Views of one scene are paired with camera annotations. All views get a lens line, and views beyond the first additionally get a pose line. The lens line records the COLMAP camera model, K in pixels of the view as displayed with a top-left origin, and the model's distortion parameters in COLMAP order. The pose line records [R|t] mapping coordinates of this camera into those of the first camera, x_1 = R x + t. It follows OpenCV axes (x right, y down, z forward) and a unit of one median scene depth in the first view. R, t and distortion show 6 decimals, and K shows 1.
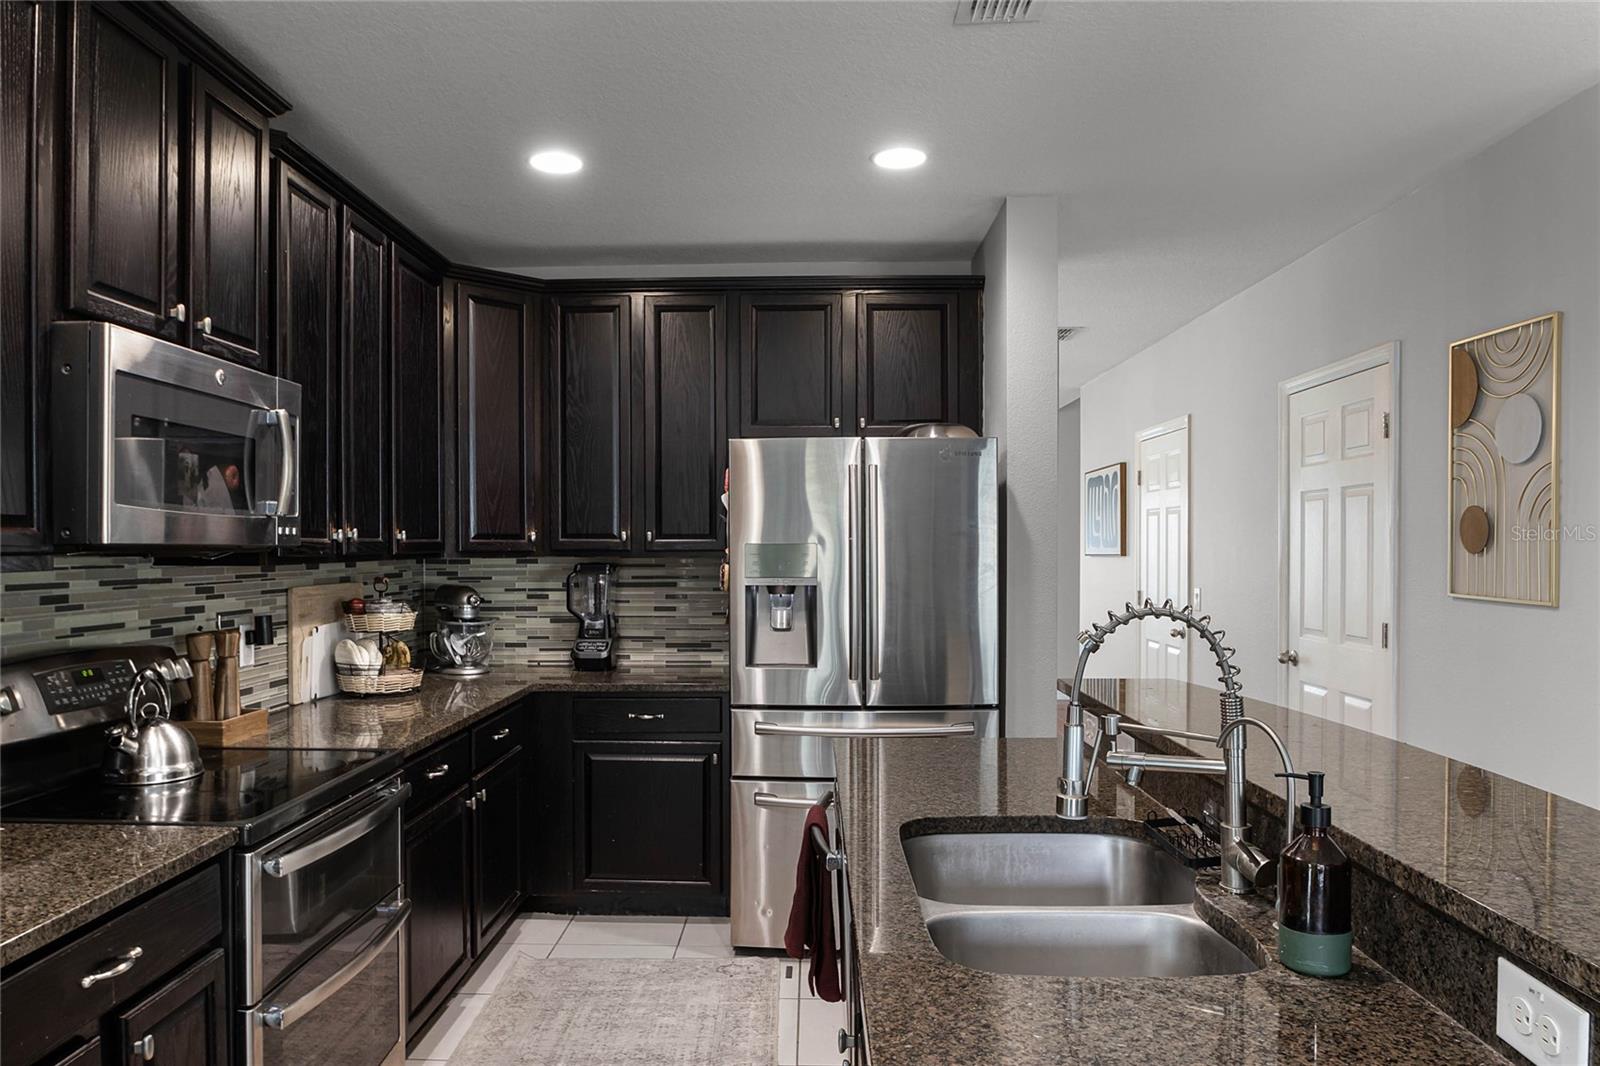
lens RADIAL K [[1064.0, 0, 792.6], [0, 1064.0, 553.7], [0, 0, 1]] dist [-0.010779, -0.001278]
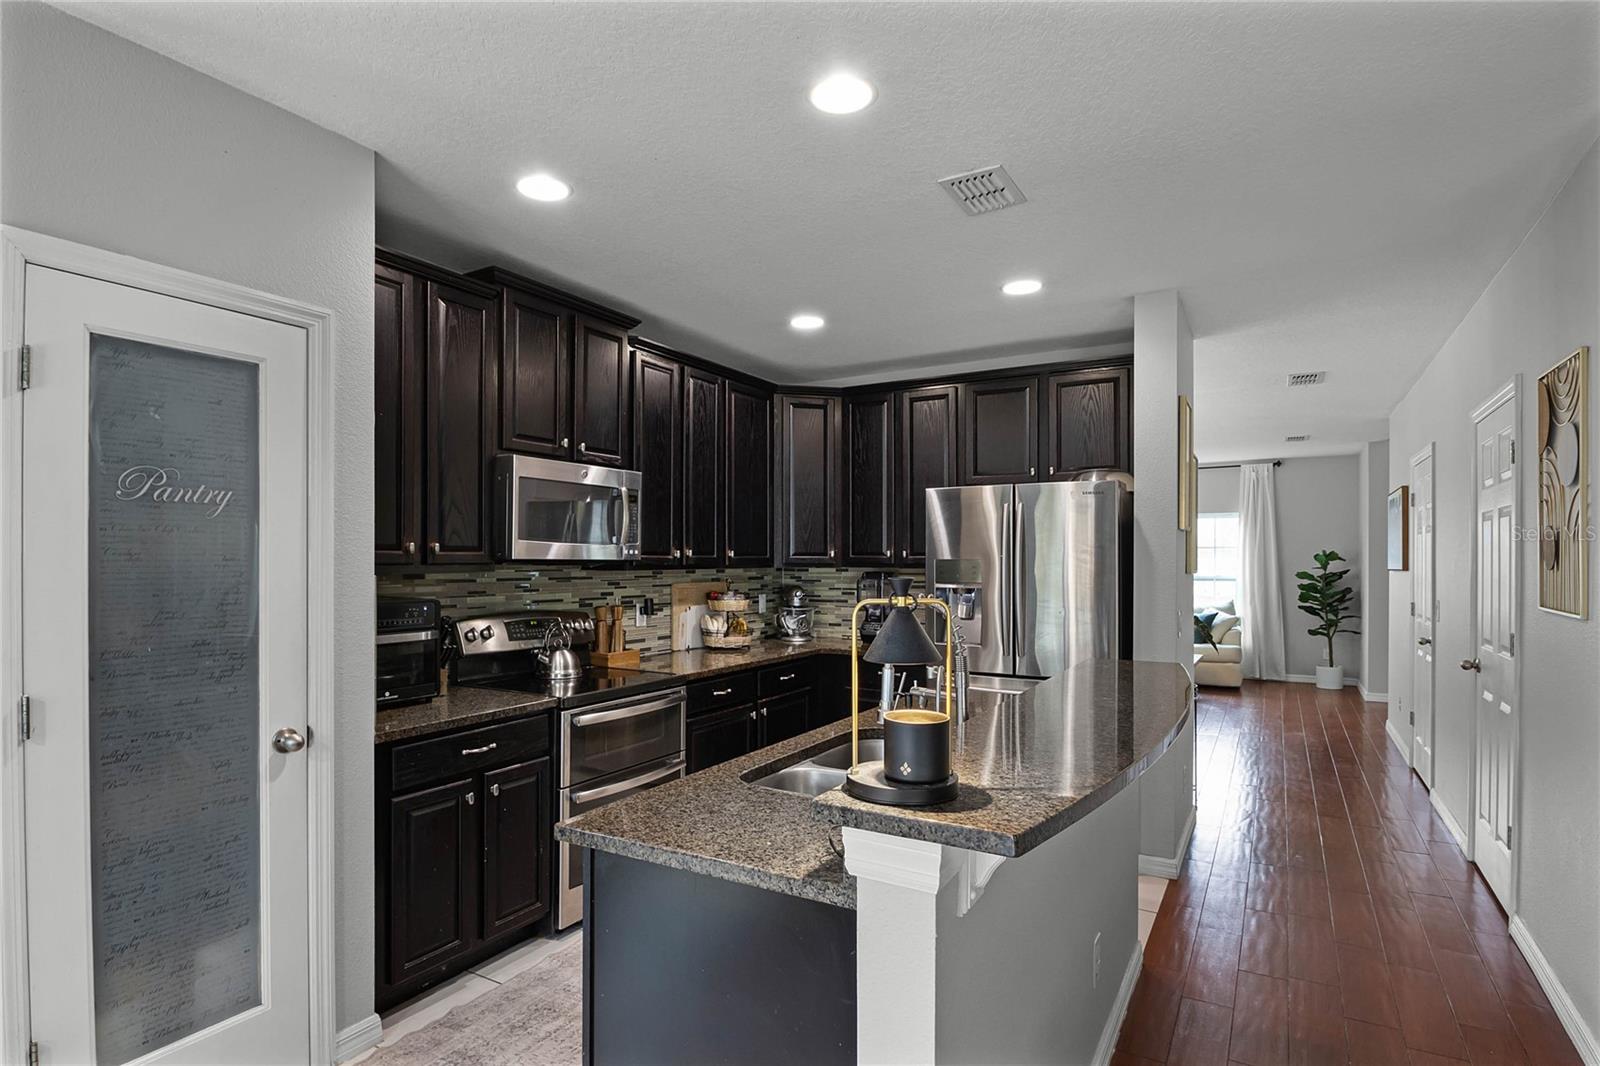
lens RADIAL K [[829.6, 0, 804.6], [0, 829.6, 558.3], [0, 0, 1]] dist [-0.001974, -0.001399]
pose [[0.879916, 0.002023, -0.475125, 0.370296], [-0.006306, 0.999953, -0.007419, -0.001367], [0.475088, 0.009525, 0.879887, -0.104106]]
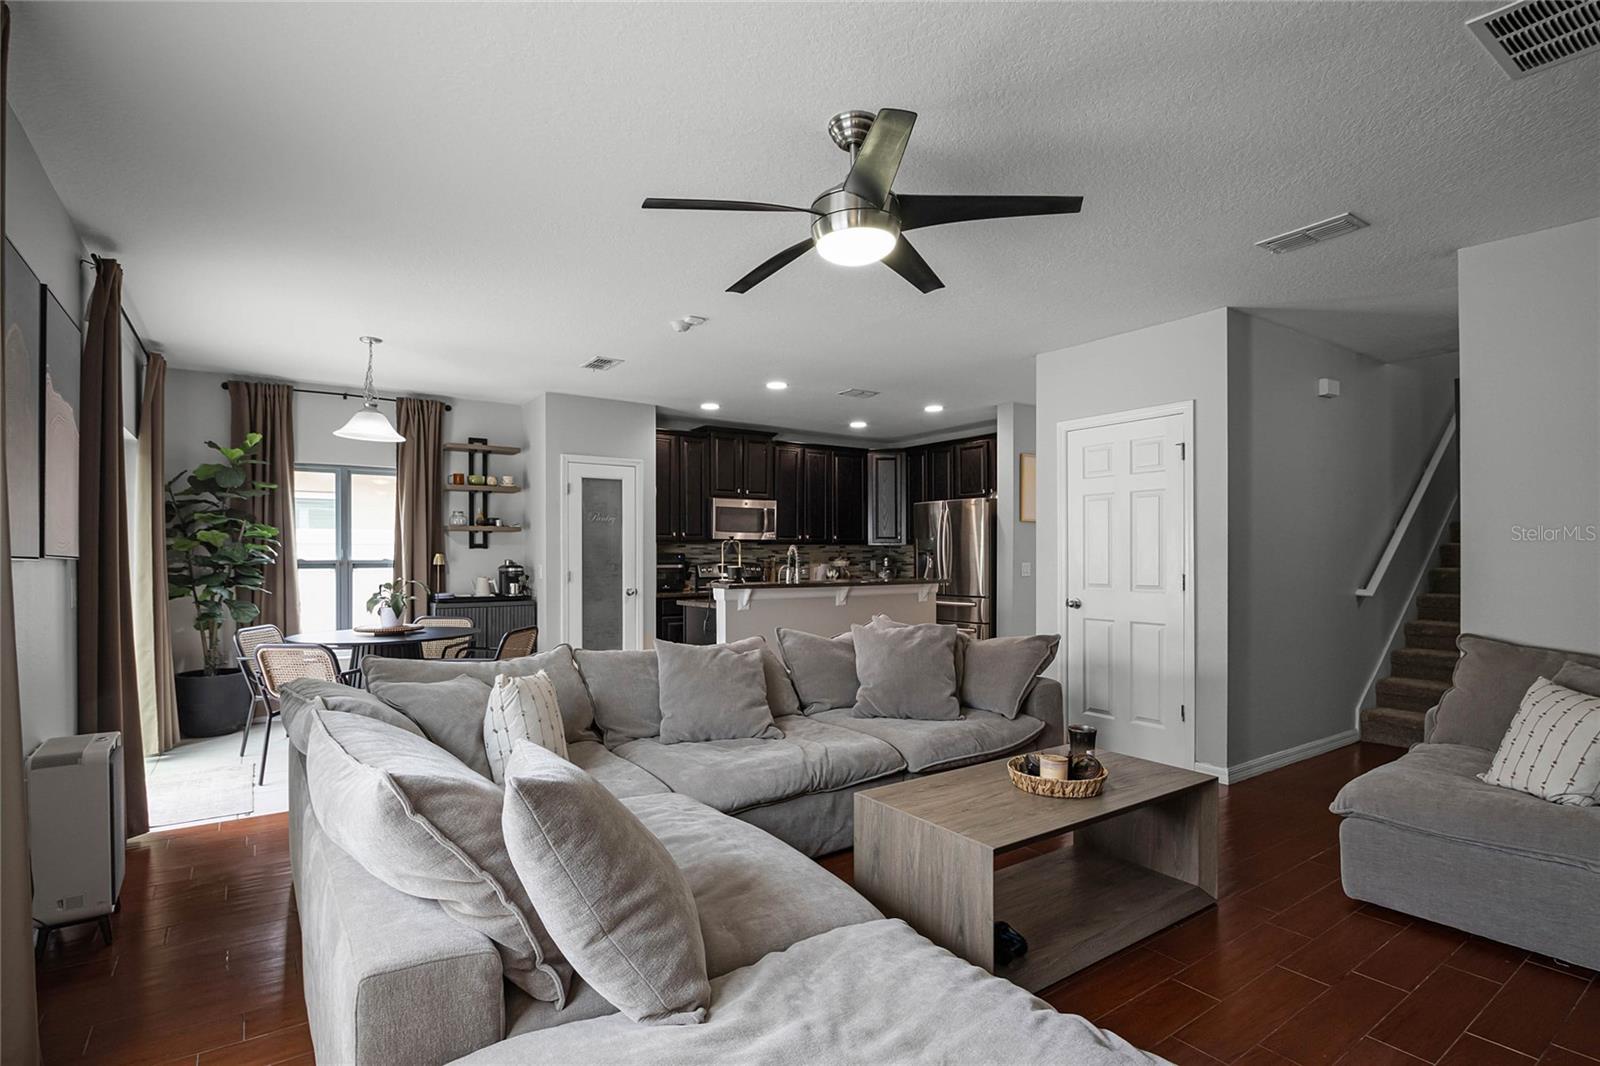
lens RADIAL K [[734.6, 0, 798.2], [0, 734.6, 554.4], [0, 0, 1]] dist [0.002083, -0.010964]
pose [[0.593015, -0.001948, -0.805189, 1.503648], [-0.001817, 0.999991, -0.003758, 0.047496], [0.805189, 0.003692, 0.593007, -0.505553]]
